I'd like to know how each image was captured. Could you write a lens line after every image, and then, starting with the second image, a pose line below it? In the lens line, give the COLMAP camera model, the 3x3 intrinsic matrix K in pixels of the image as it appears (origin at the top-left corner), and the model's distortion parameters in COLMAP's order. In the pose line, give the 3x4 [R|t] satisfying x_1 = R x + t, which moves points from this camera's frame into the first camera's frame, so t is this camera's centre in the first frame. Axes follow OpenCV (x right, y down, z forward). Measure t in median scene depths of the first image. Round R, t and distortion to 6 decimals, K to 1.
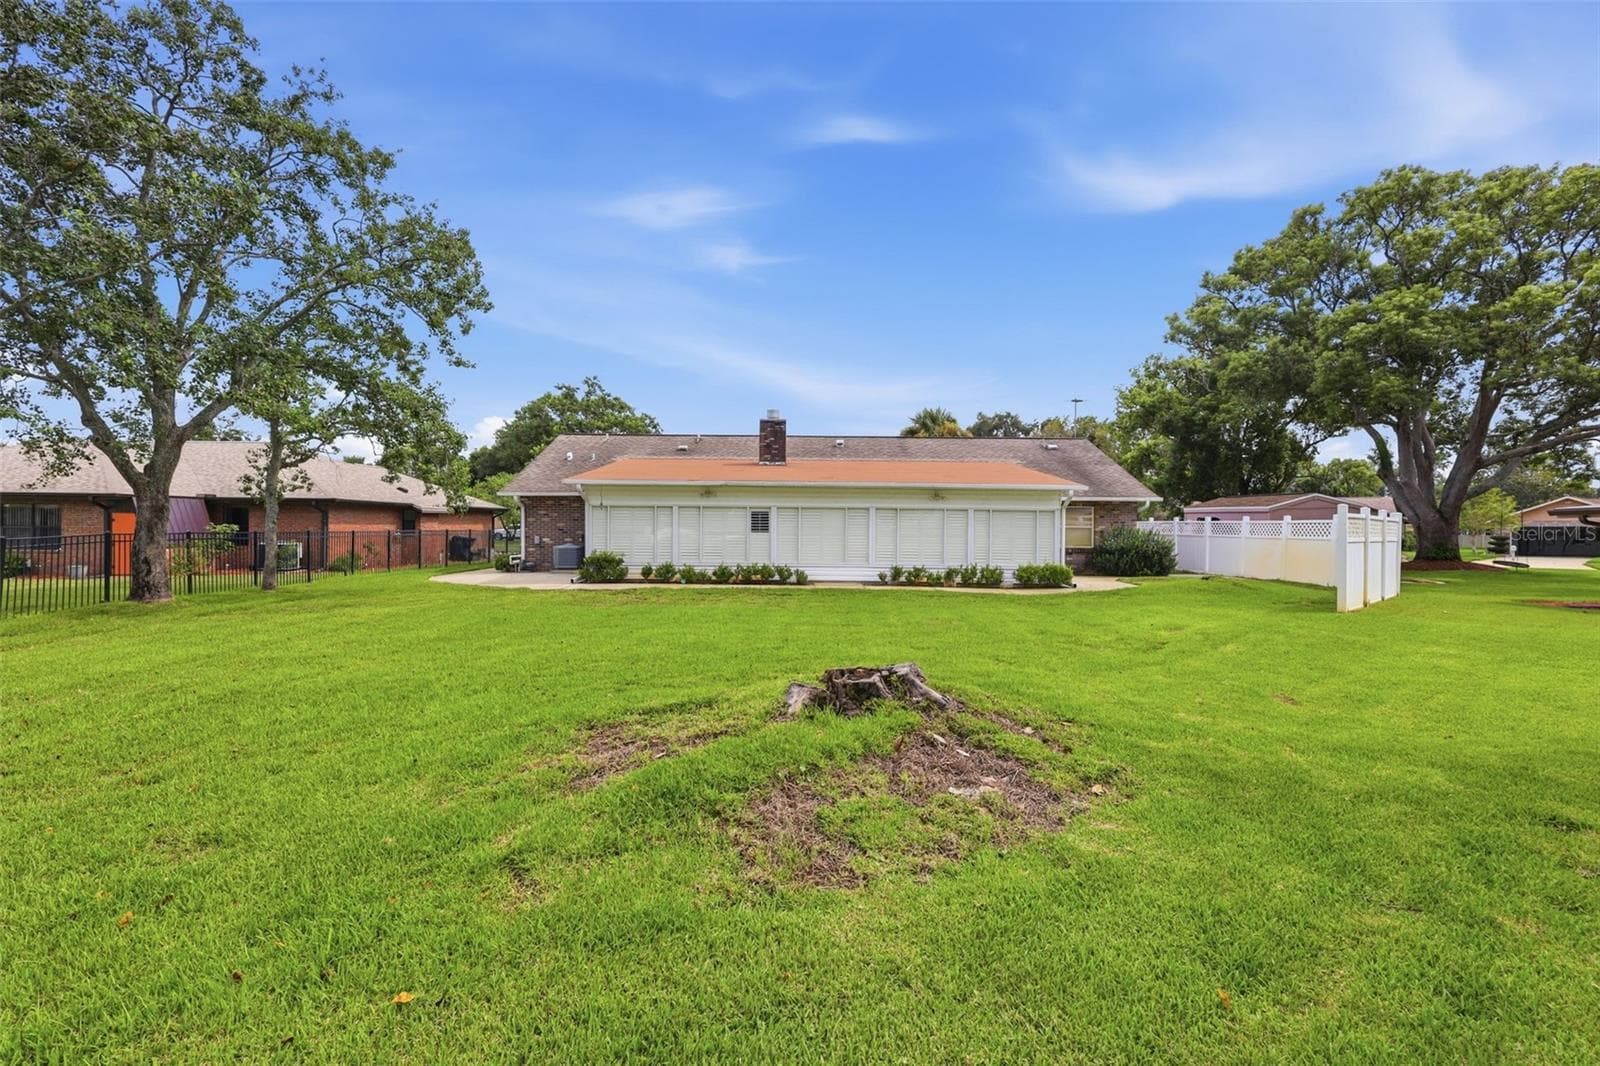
lens RADIAL K [[760.5, 0, 798.7], [0, 760.5, 501.1], [0, 0, 1]] dist [-0.000778, 0.000508]
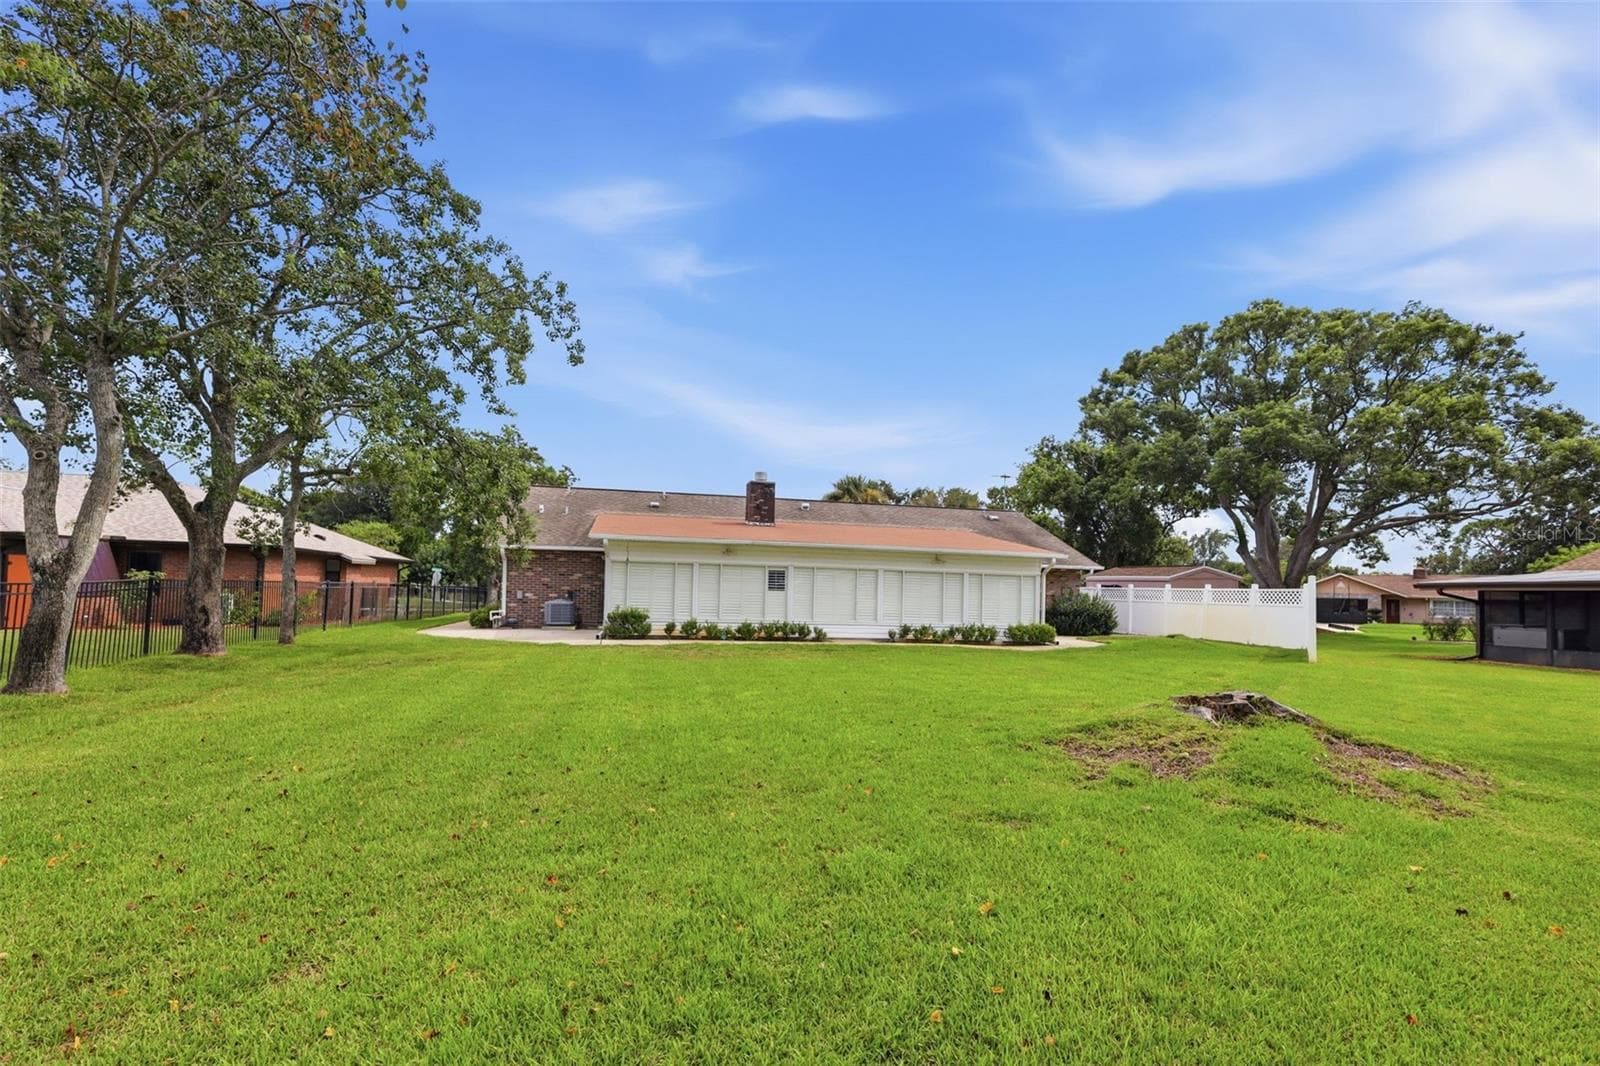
lens RADIAL K [[782.3, 0, 800.0], [0, 782.3, 533.0], [0, 0, 1]] dist [-0.002711, -0.000091]
pose [[0.974269, 0.033996, 0.222812, -0.239226], [-0.025623, 0.998857, -0.040360, 0.004041], [-0.223929, 0.033613, 0.974026, -0.045014]]
